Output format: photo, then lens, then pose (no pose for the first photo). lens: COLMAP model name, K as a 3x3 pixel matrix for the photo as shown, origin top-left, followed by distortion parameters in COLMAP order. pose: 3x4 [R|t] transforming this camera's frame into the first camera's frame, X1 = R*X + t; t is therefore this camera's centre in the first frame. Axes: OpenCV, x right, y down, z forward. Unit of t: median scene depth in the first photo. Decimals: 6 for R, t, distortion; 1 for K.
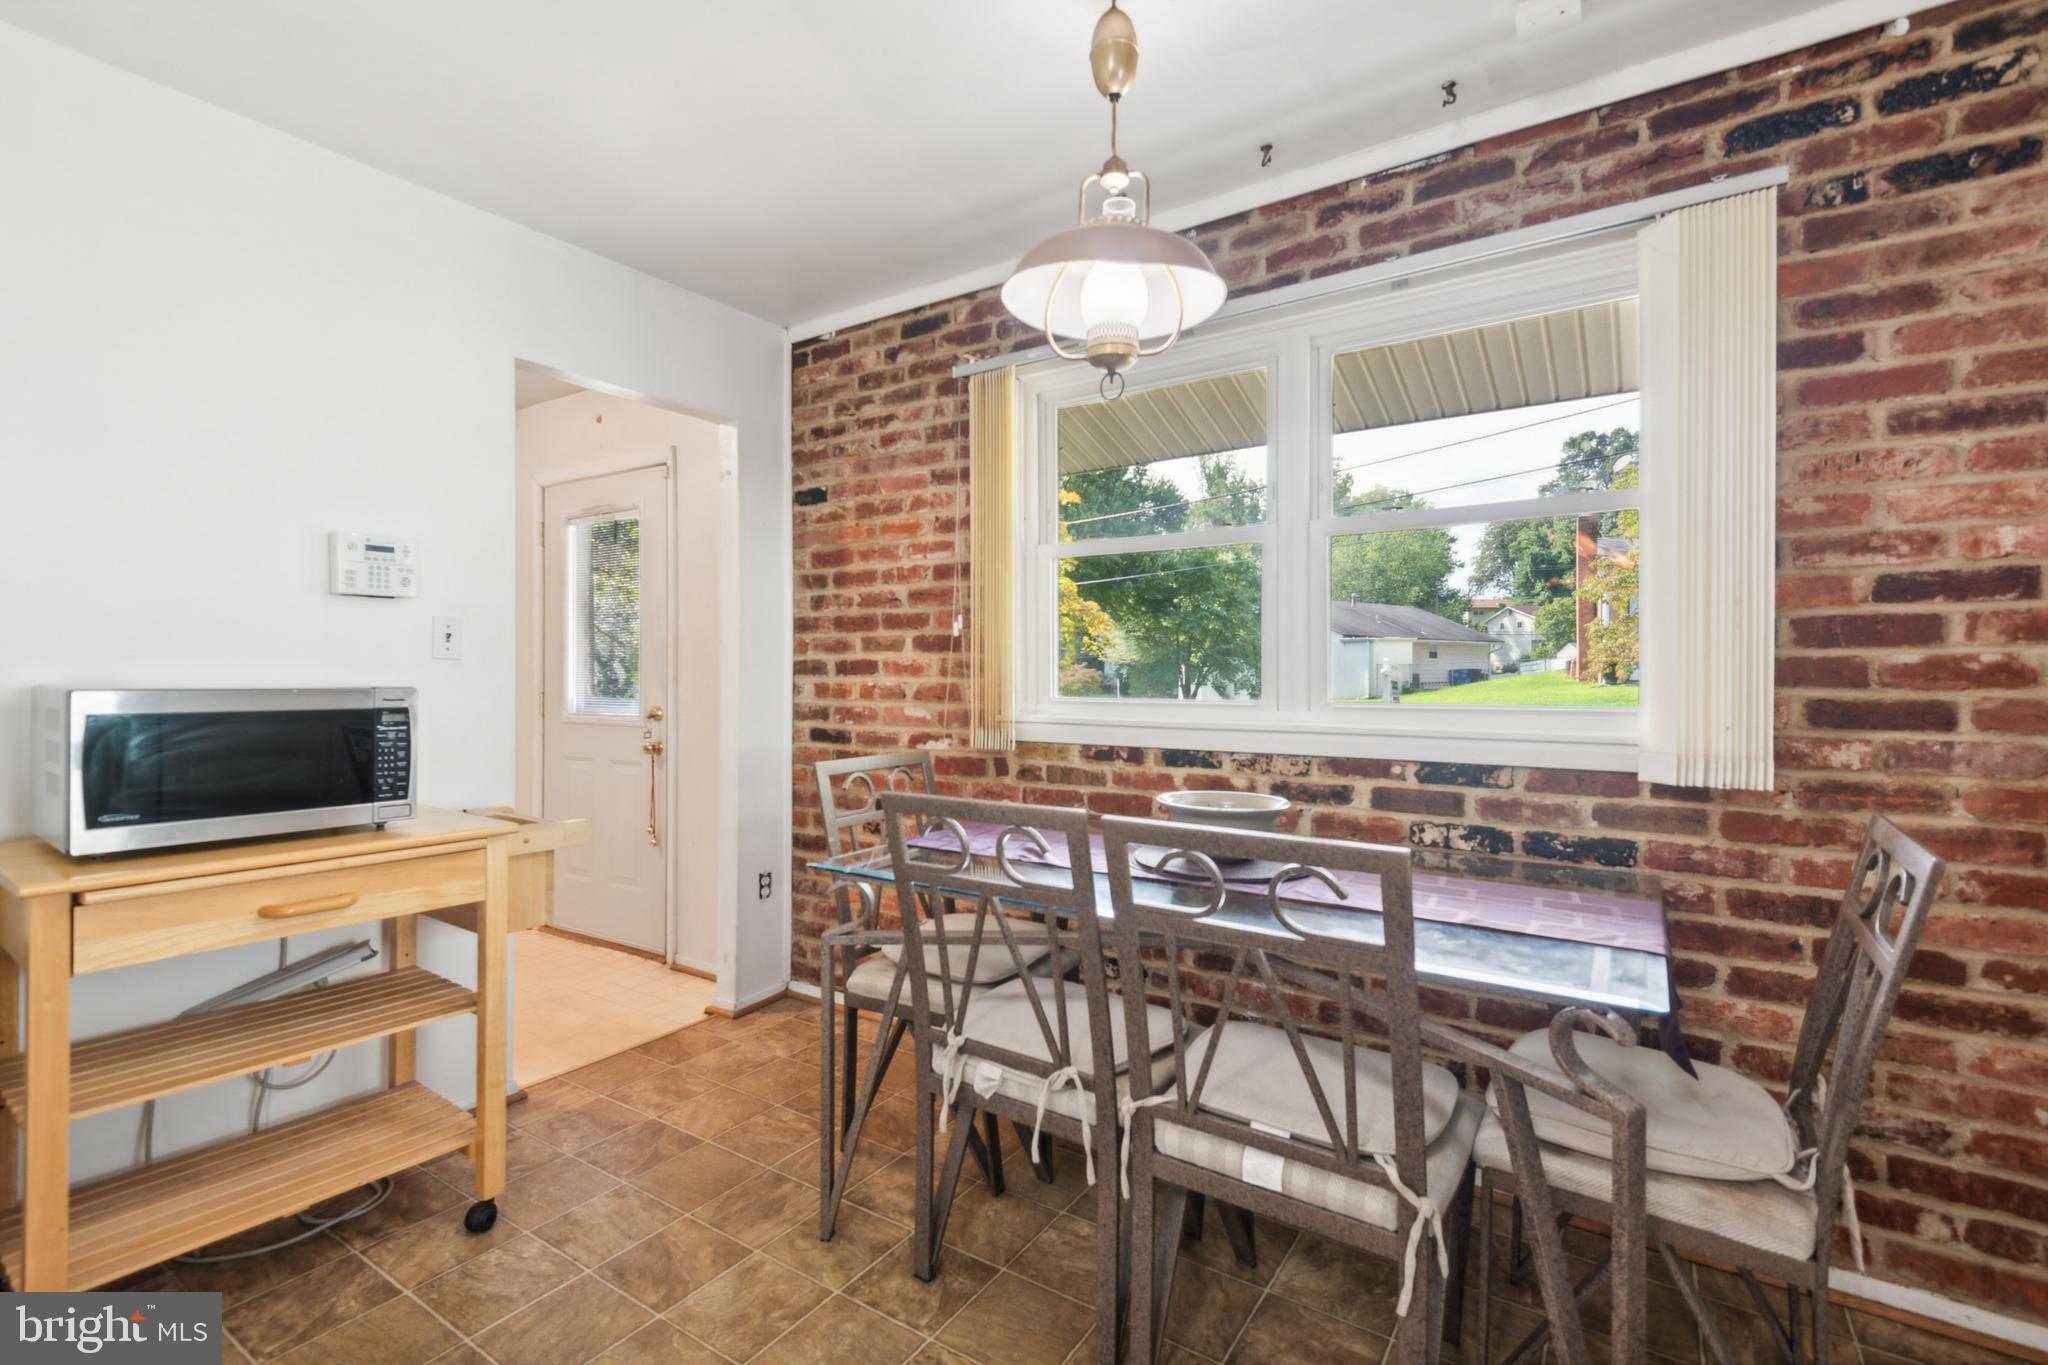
lens RADIAL K [[927.3, 0, 1024.6], [0, 927.3, 674.0], [0, 0, 1]] dist [0.009611, -0.000236]
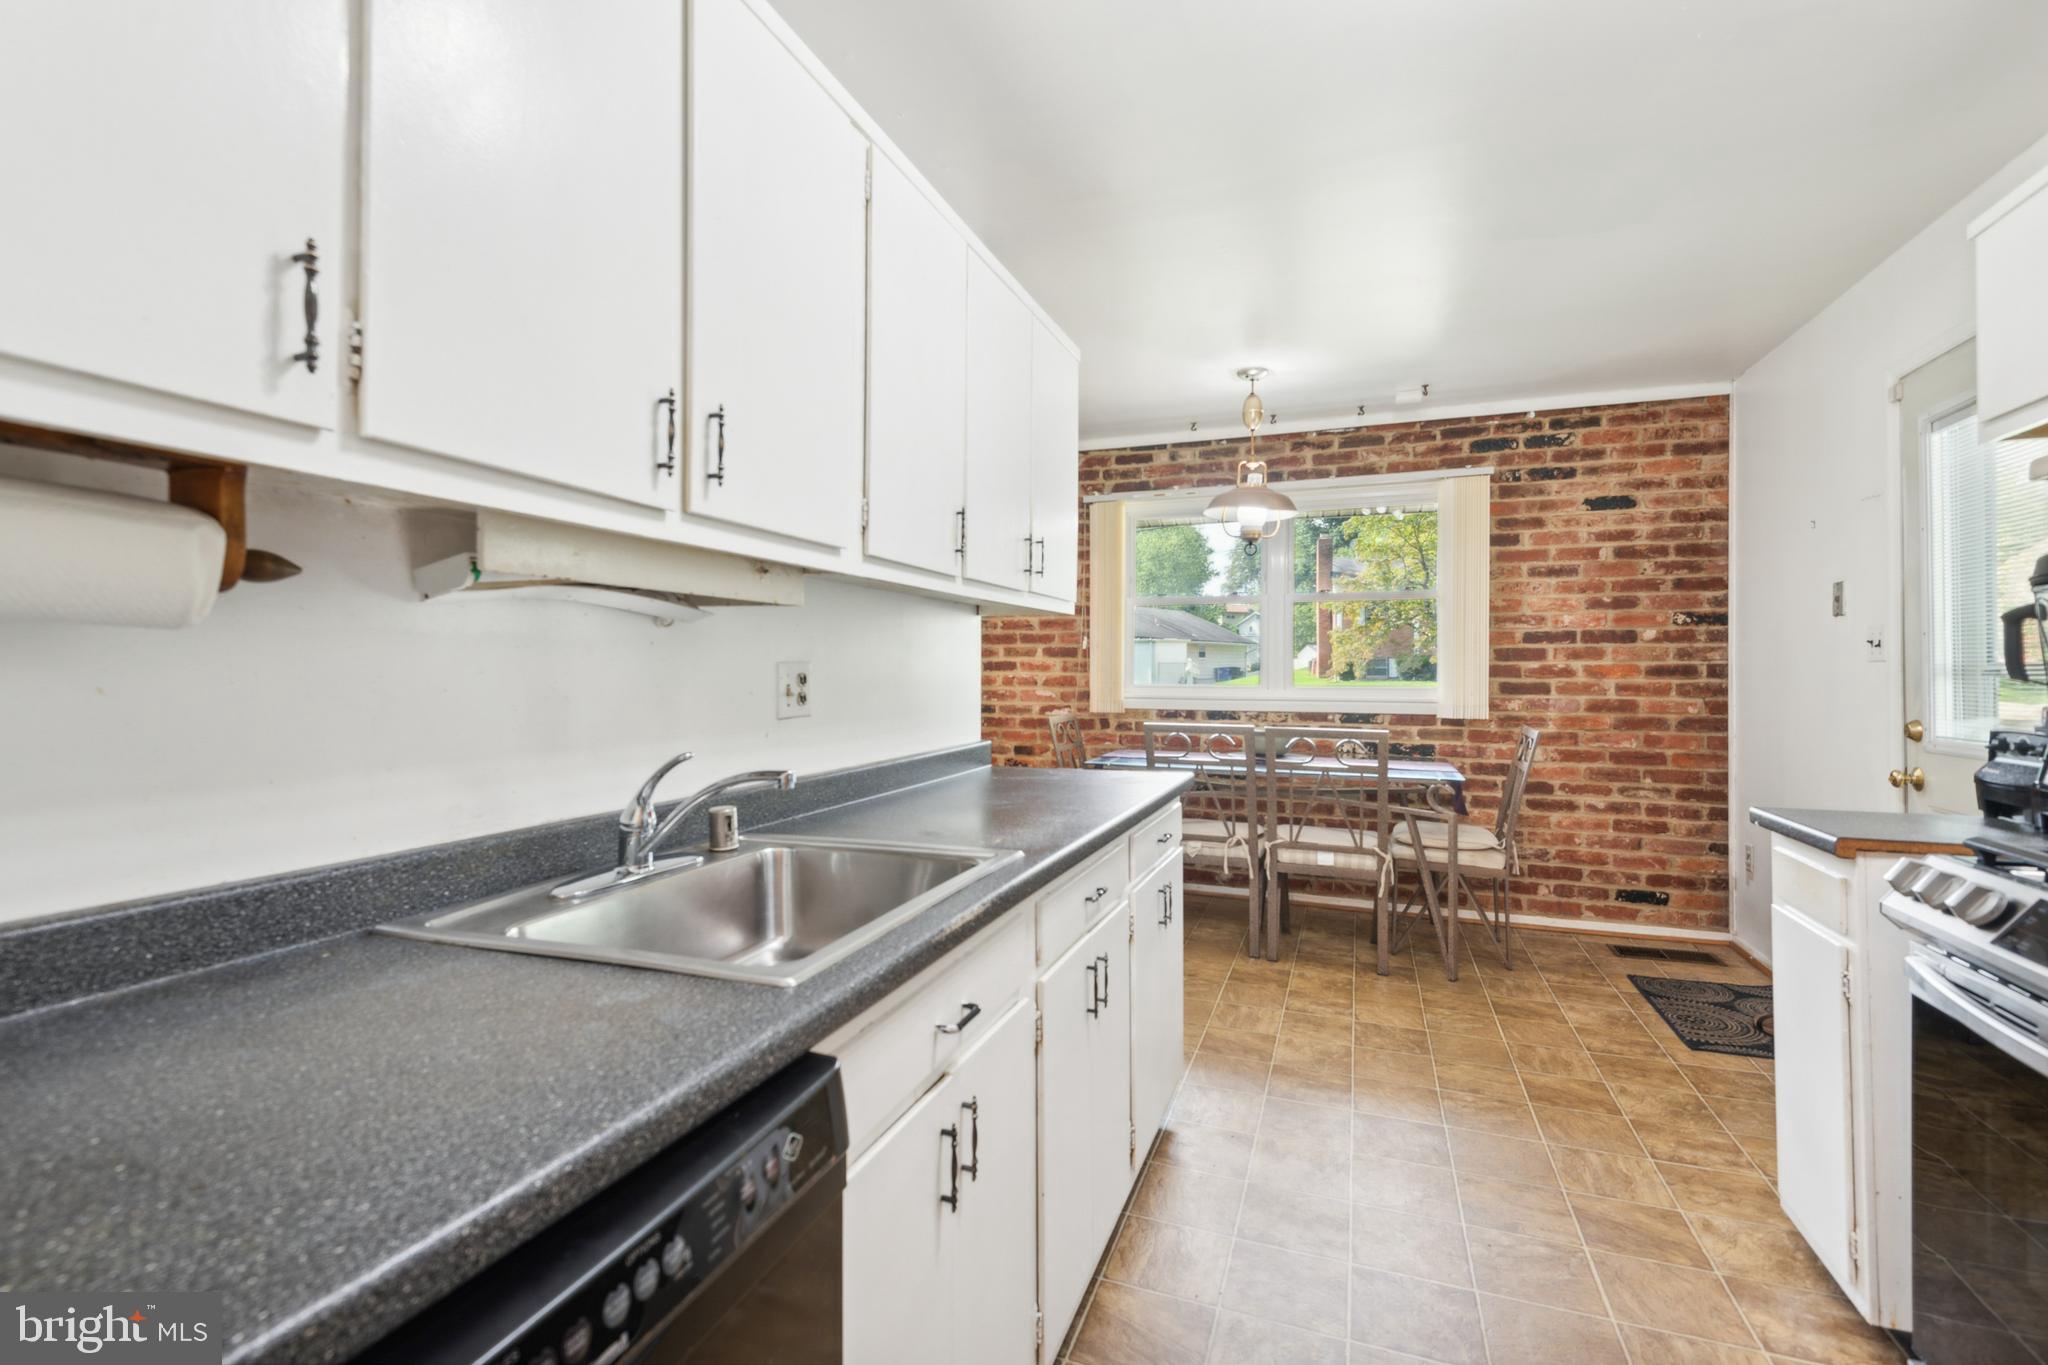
lens RADIAL K [[929.5, 0, 1017.3], [0, 929.5, 664.2], [0, 0, 1]] dist [0.036147, 0.000149]
pose [[0.971658, 0.005238, 0.236334, -0.922219], [-0.003713, 0.999969, -0.006897, 0.001517], [-0.236363, 0.005824, 0.971647, -1.035226]]
